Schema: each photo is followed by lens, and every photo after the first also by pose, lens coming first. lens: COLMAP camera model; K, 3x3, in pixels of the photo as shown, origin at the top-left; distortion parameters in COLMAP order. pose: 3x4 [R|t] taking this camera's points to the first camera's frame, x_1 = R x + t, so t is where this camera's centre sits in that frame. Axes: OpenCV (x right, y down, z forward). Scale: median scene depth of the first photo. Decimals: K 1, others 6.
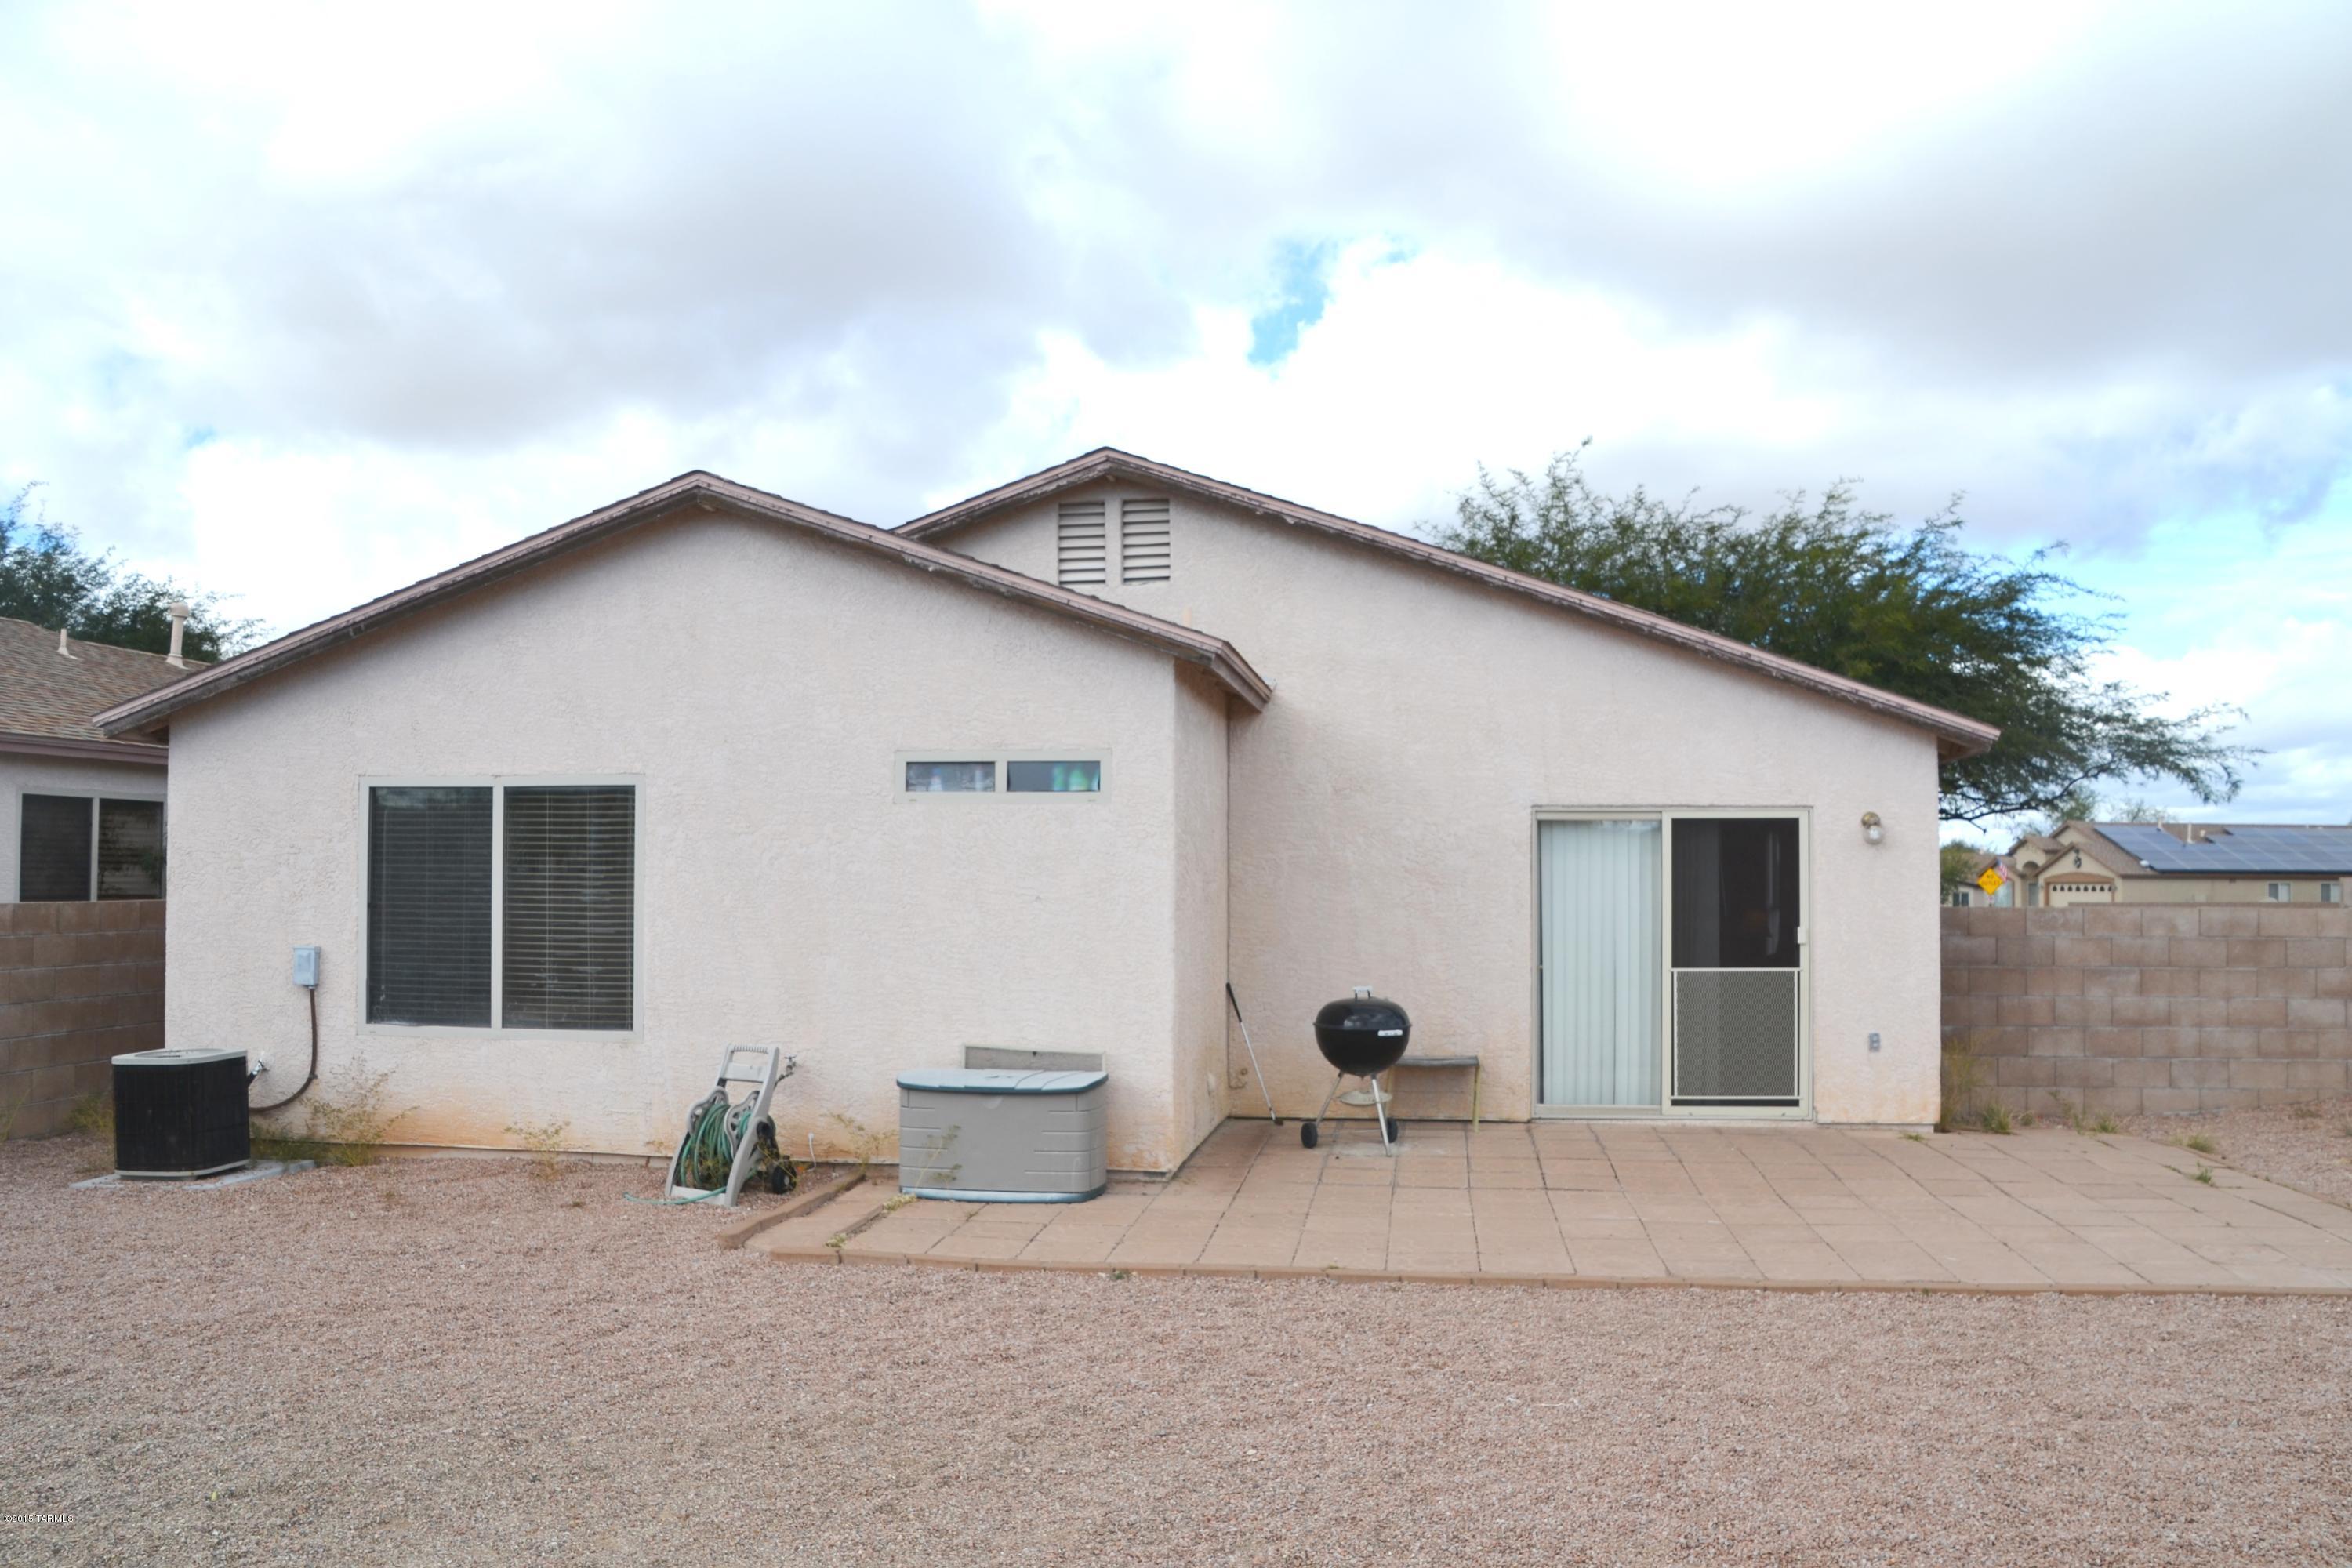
lens RADIAL K [[1887.8, 0, 1165.9], [0, 1887.8, 830.8], [0, 0, 1]] dist [-0.174331, 0.134608]
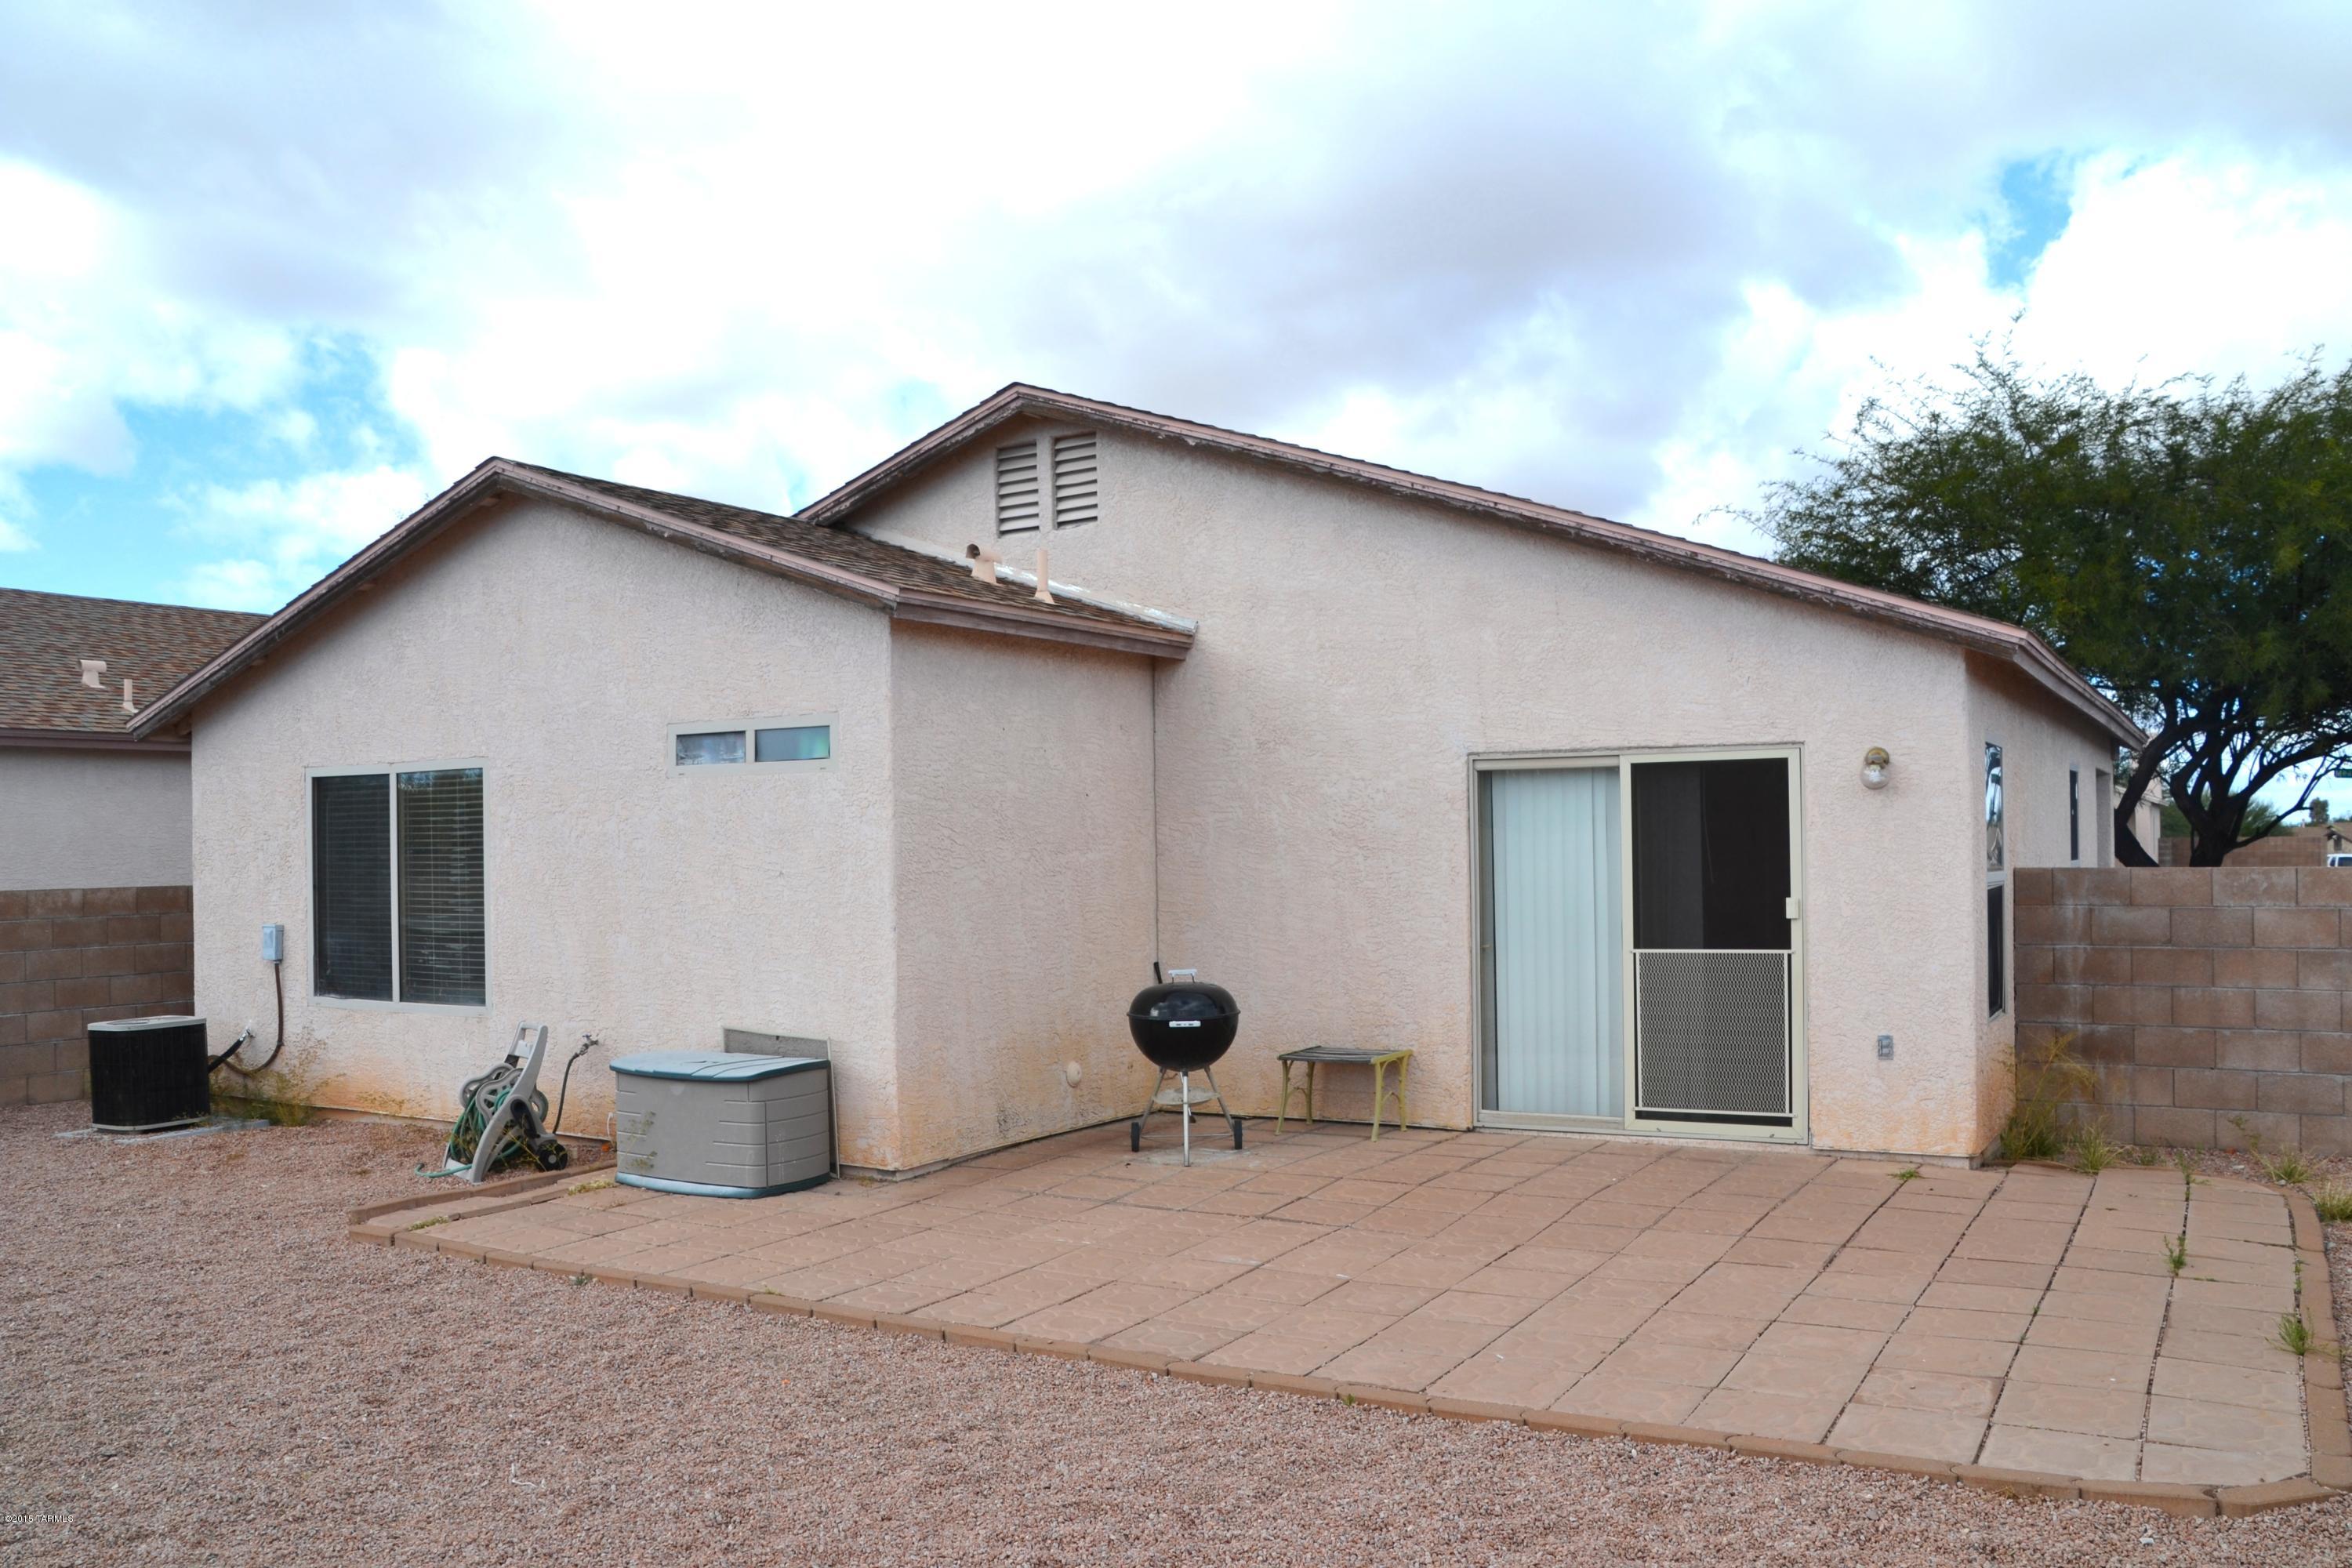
lens RADIAL K [[1887.8, 0, 1165.9], [0, 1887.8, 830.8], [0, 0, 1]] dist [-0.174331, 0.134608]
pose [[0.922496, -0.019774, -0.385499, 0.417938], [0.027603, 0.999510, 0.014785, 0.005177], [0.385017, -0.024280, 0.922590, 0.185587]]
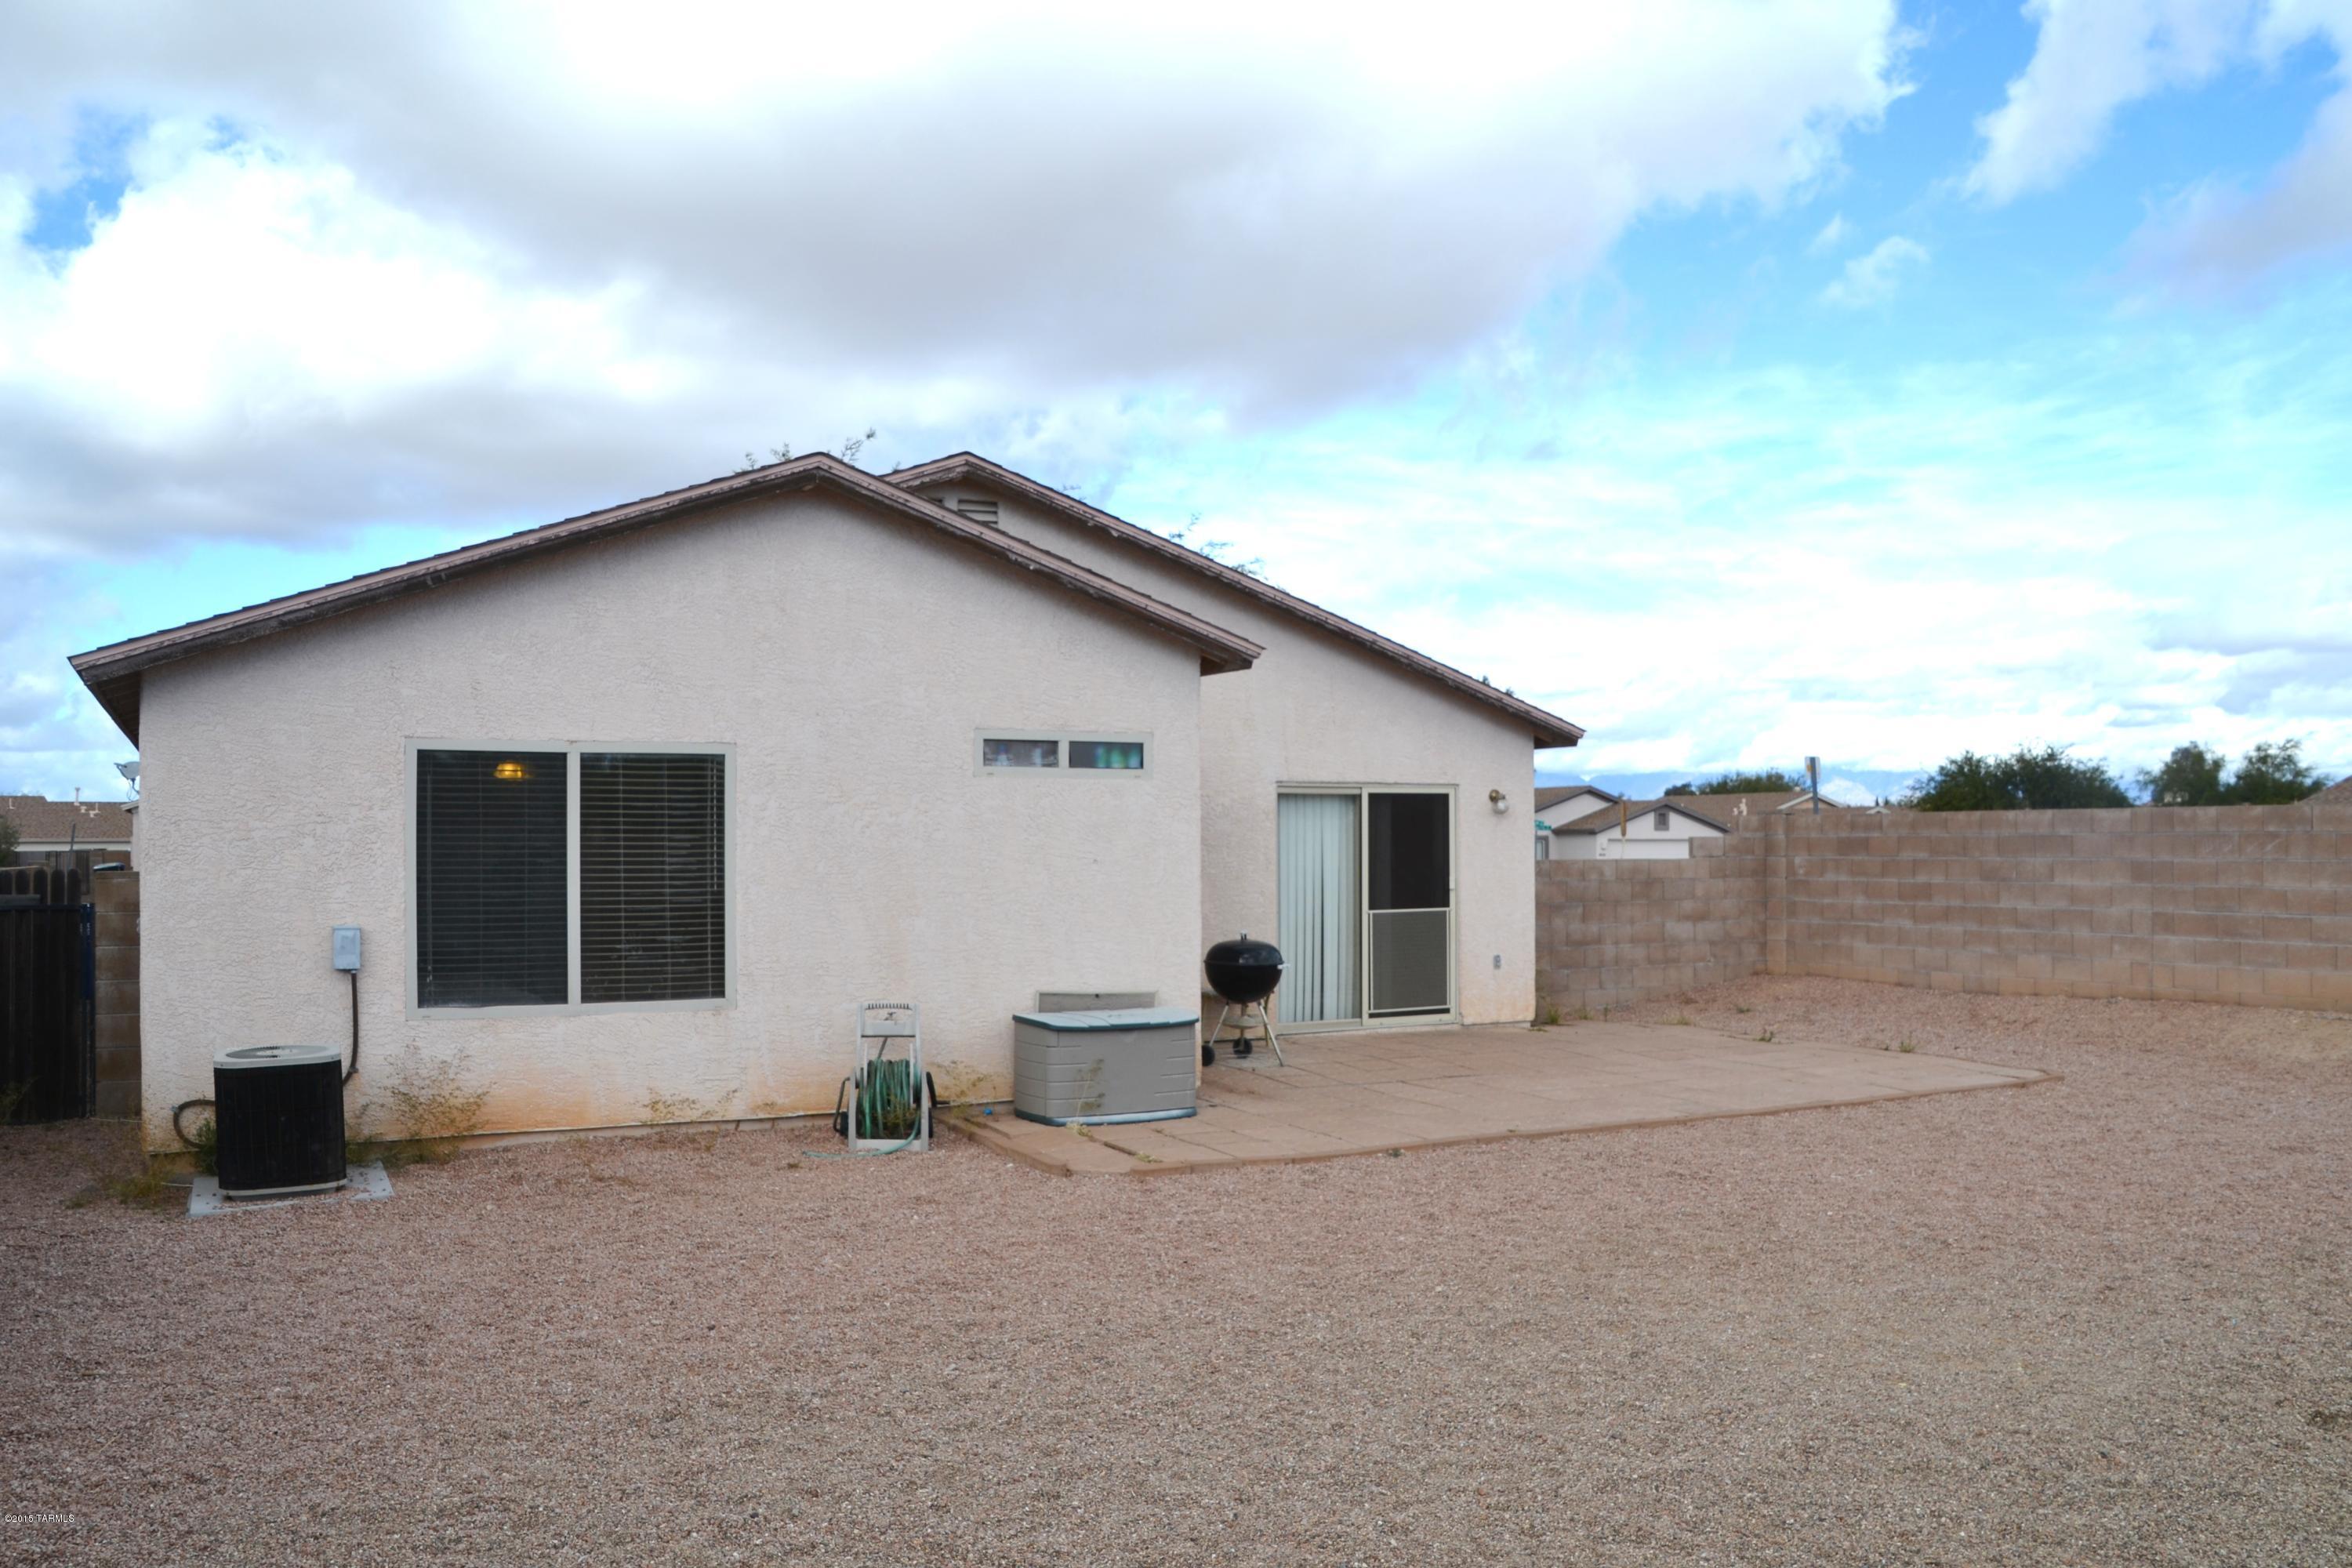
lens RADIAL K [[1887.8, 0, 1165.9], [0, 1887.8, 830.8], [0, 0, 1]] dist [-0.174331, 0.134608]
pose [[0.813581, -0.003462, 0.581441, -0.622339], [-0.010159, 0.999745, 0.020167, -0.005492], [-0.581363, -0.022315, 0.813338, 0.033909]]
